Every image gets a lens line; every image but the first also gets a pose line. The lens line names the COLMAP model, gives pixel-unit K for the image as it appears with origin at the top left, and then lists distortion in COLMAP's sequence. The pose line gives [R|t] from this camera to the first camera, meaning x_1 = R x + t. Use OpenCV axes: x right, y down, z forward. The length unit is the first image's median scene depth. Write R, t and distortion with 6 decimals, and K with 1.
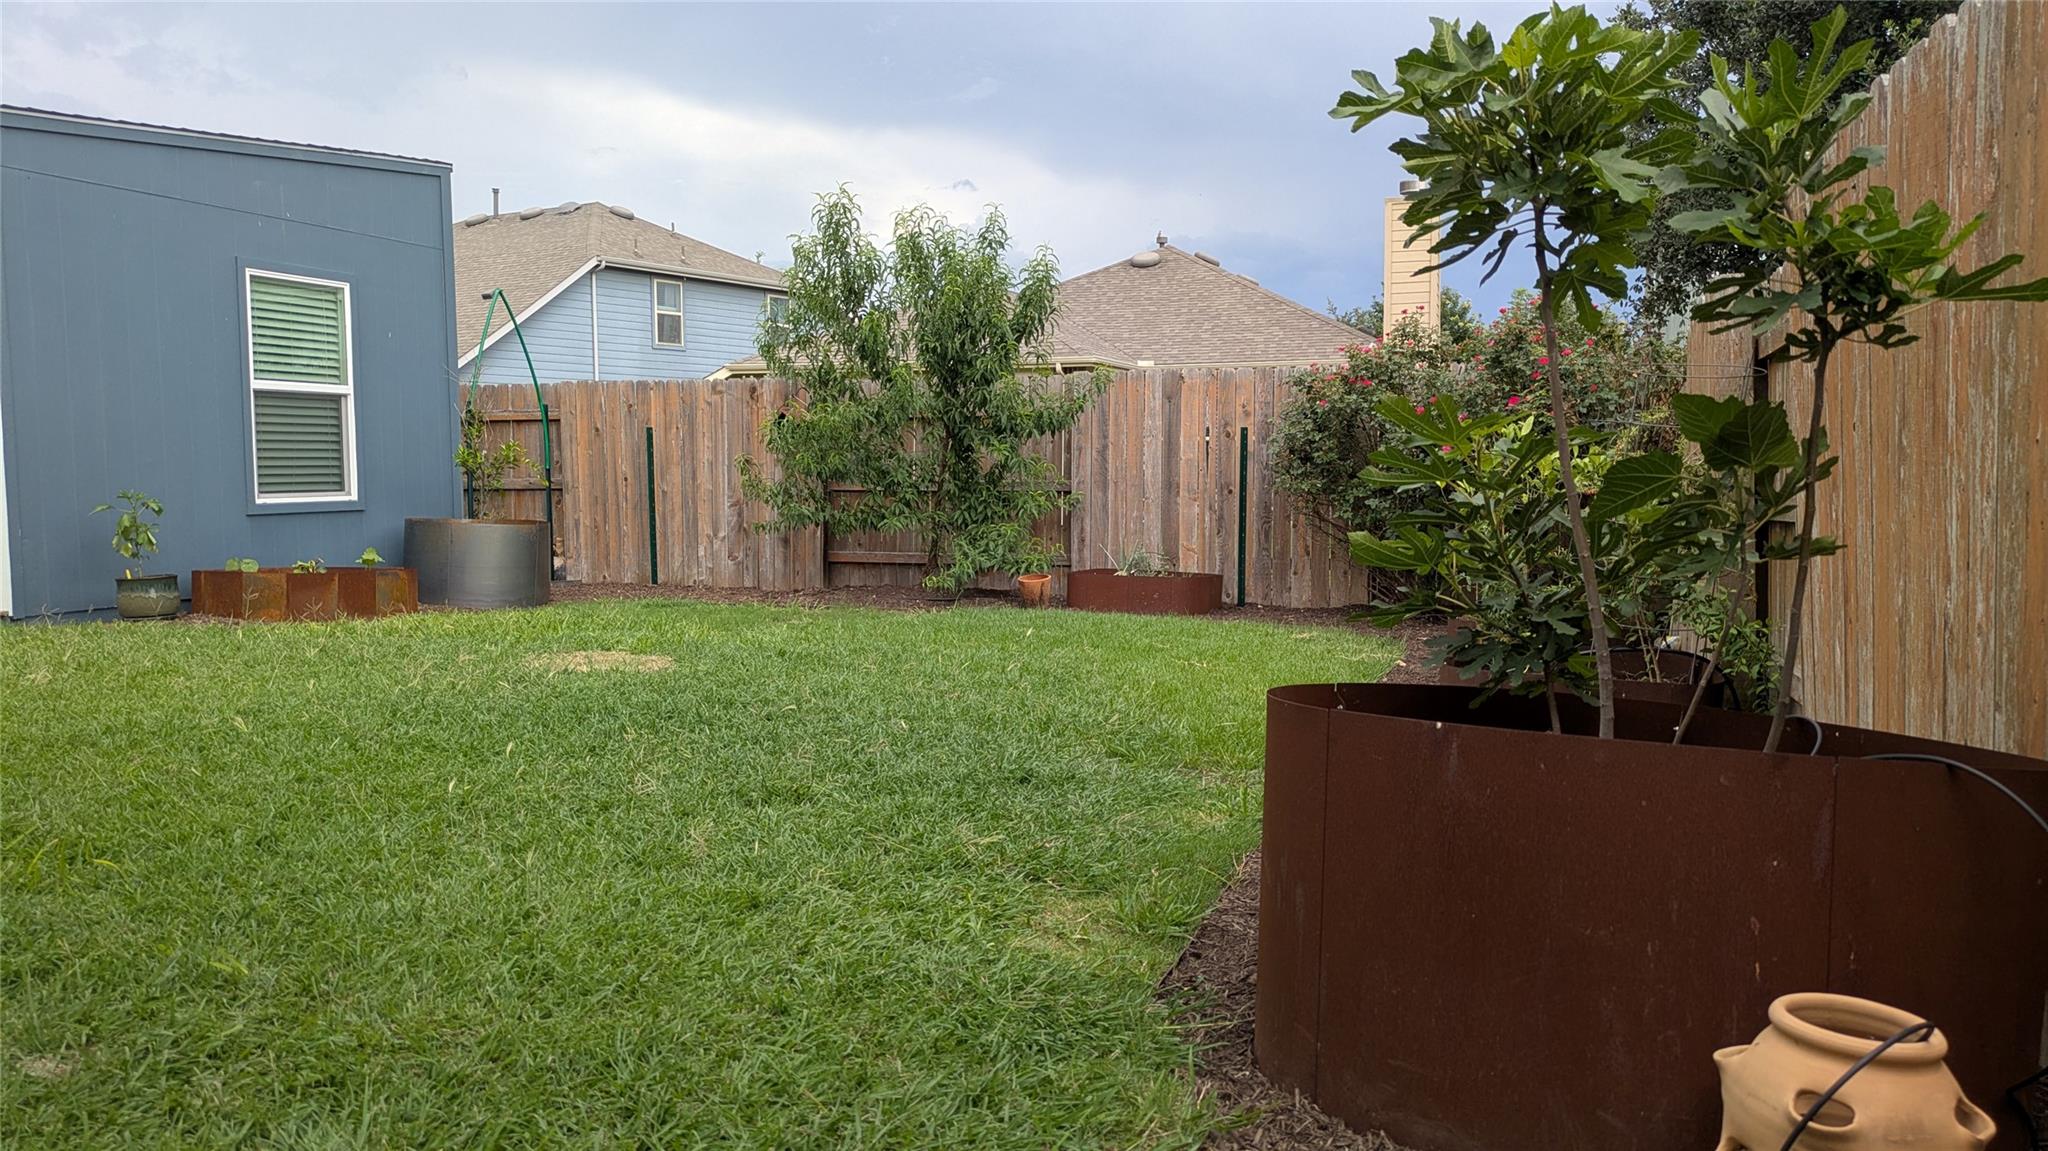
lens RADIAL K [[1512.1, 0, 1024.0], [0, 1512.1, 575.5], [0, 0, 1]] dist [0.046677, -0.070464]
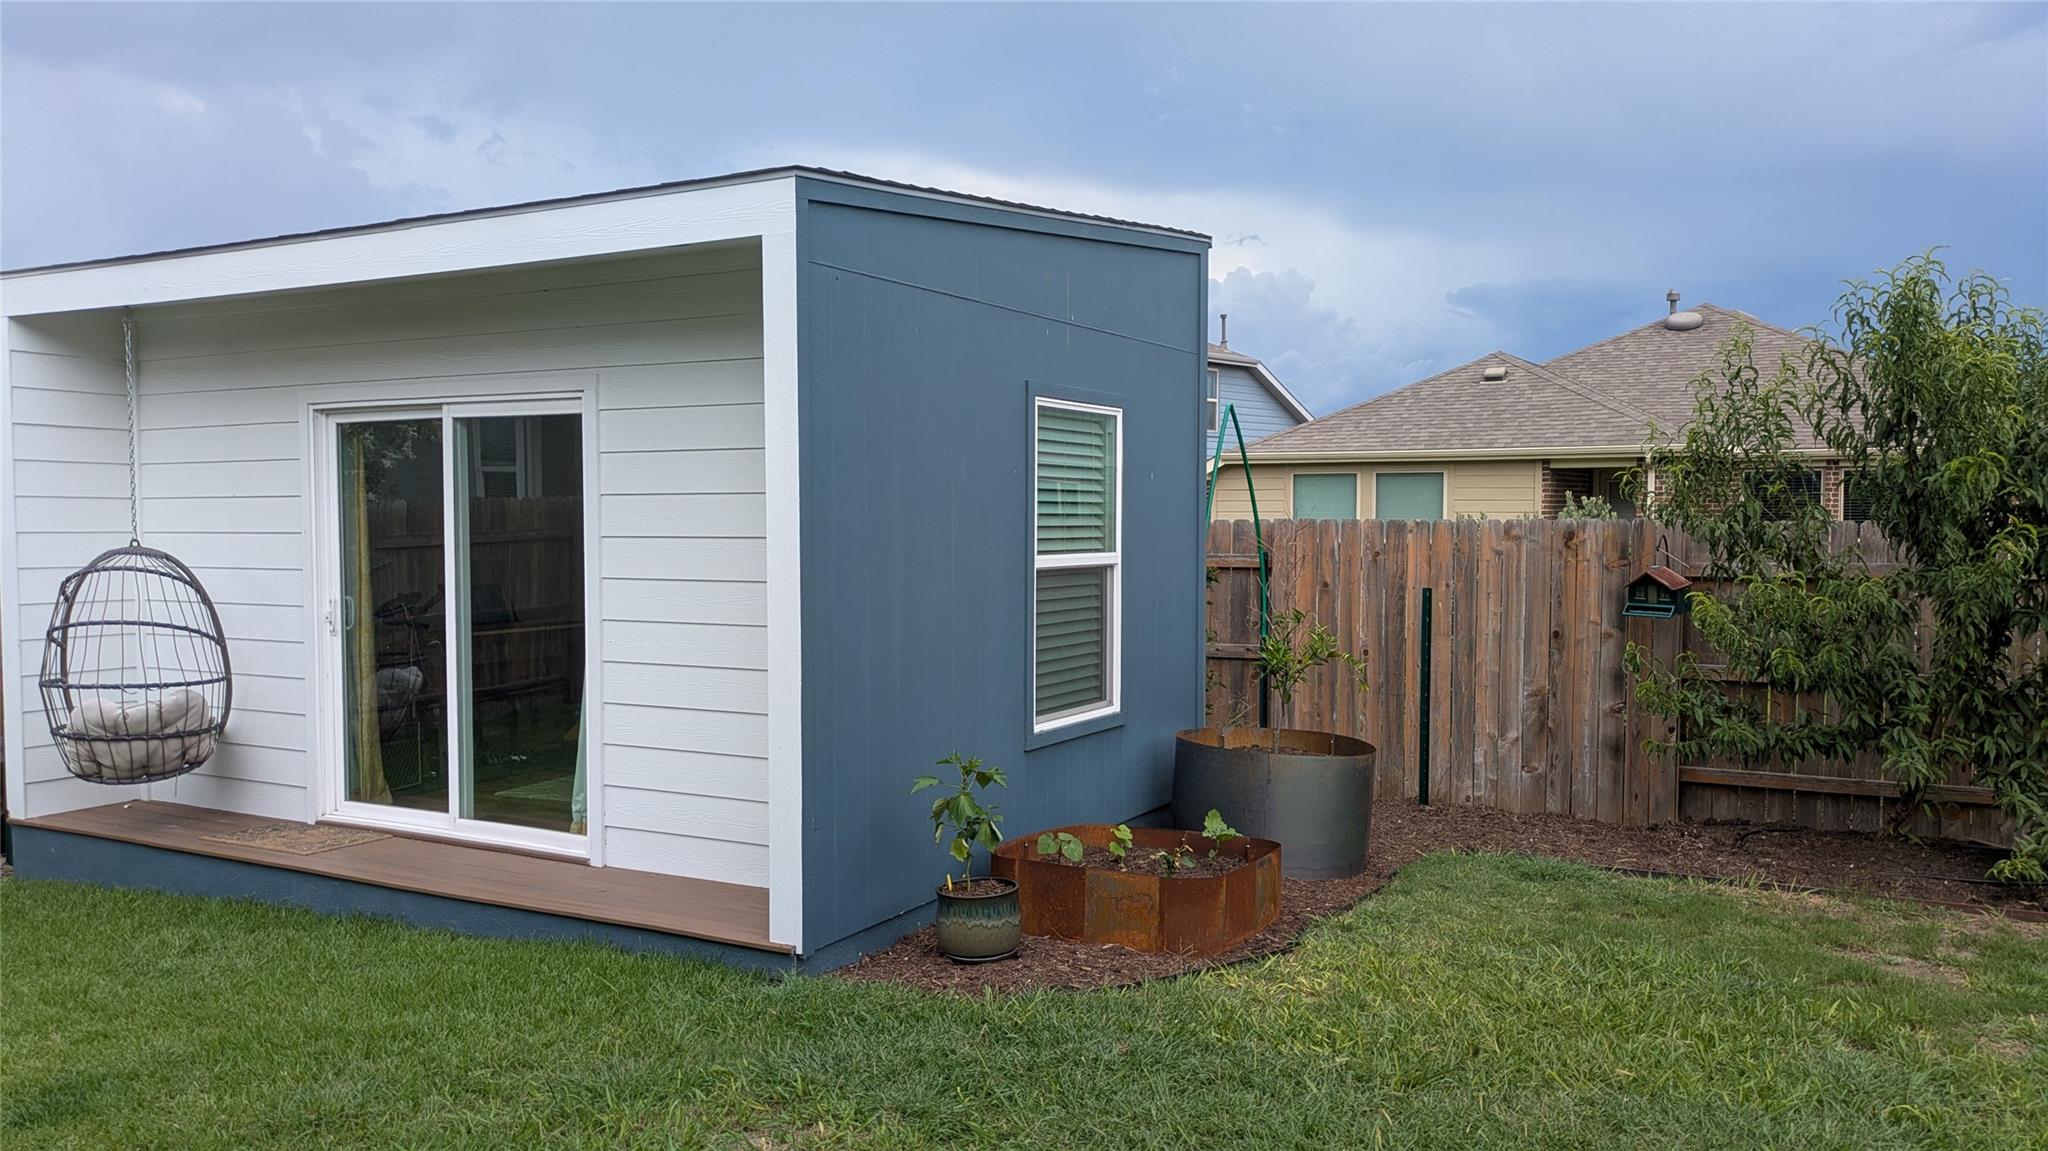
lens RADIAL K [[1512.1, 0, 1024.0], [0, 1512.1, 575.5], [0, 0, 1]] dist [0.046677, -0.070464]
pose [[0.983769, 0.011560, -0.179067, -0.302279], [-0.017902, 0.999267, -0.033846, -0.074890], [0.178544, 0.036502, 0.983255, 0.250858]]
